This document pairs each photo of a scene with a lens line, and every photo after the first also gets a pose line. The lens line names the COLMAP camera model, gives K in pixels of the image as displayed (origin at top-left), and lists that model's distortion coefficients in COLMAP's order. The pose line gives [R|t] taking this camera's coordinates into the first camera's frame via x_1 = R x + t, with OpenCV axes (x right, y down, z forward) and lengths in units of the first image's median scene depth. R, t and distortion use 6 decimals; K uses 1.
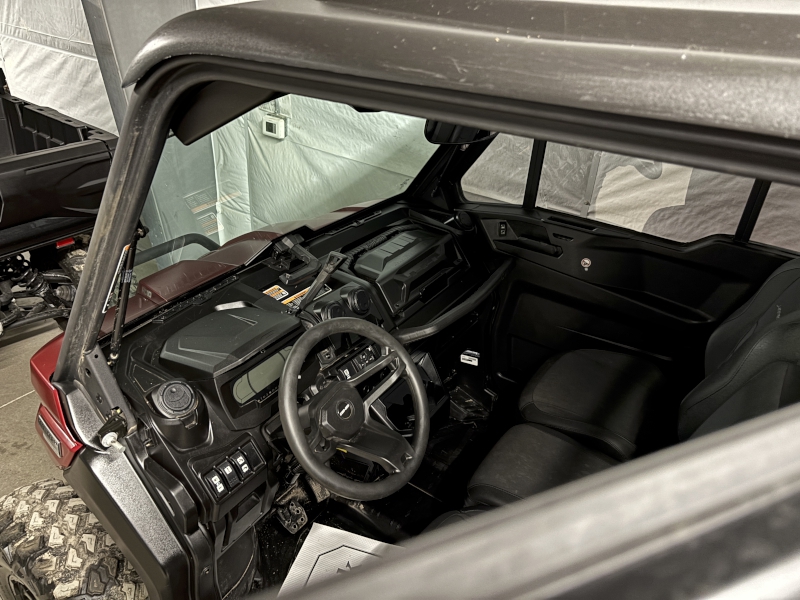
lens RADIAL K [[593.5, 0, 400.0], [0, 593.5, 300.0], [0, 0, 1]] dist [0.003352, 0.002284]
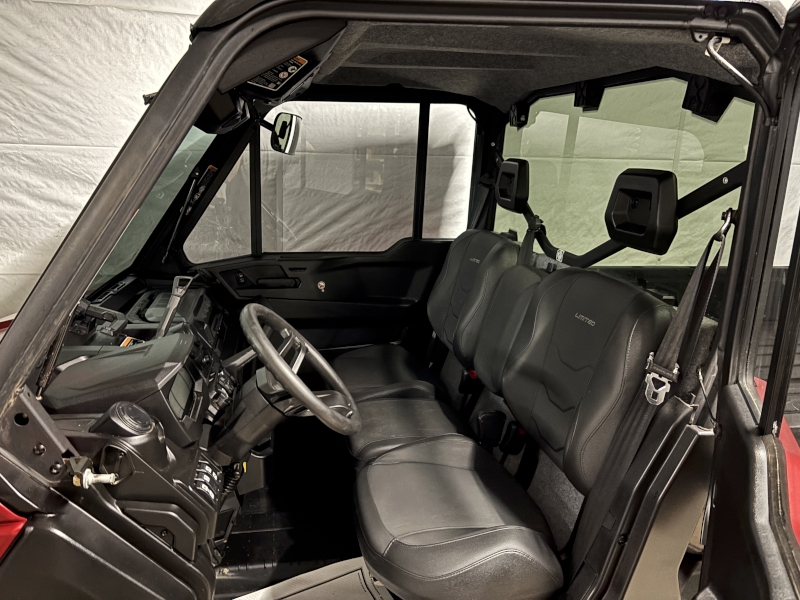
lens RADIAL K [[593.5, 0, 400.0], [0, 593.5, 300.0], [0, 0, 1]] dist [0.003352, 0.002284]
pose [[0.710699, -0.203992, 0.673271, -0.383455], [0.355144, 0.930168, -0.093059, 0.131738], [-0.607272, 0.305245, 0.733516, 0.030515]]
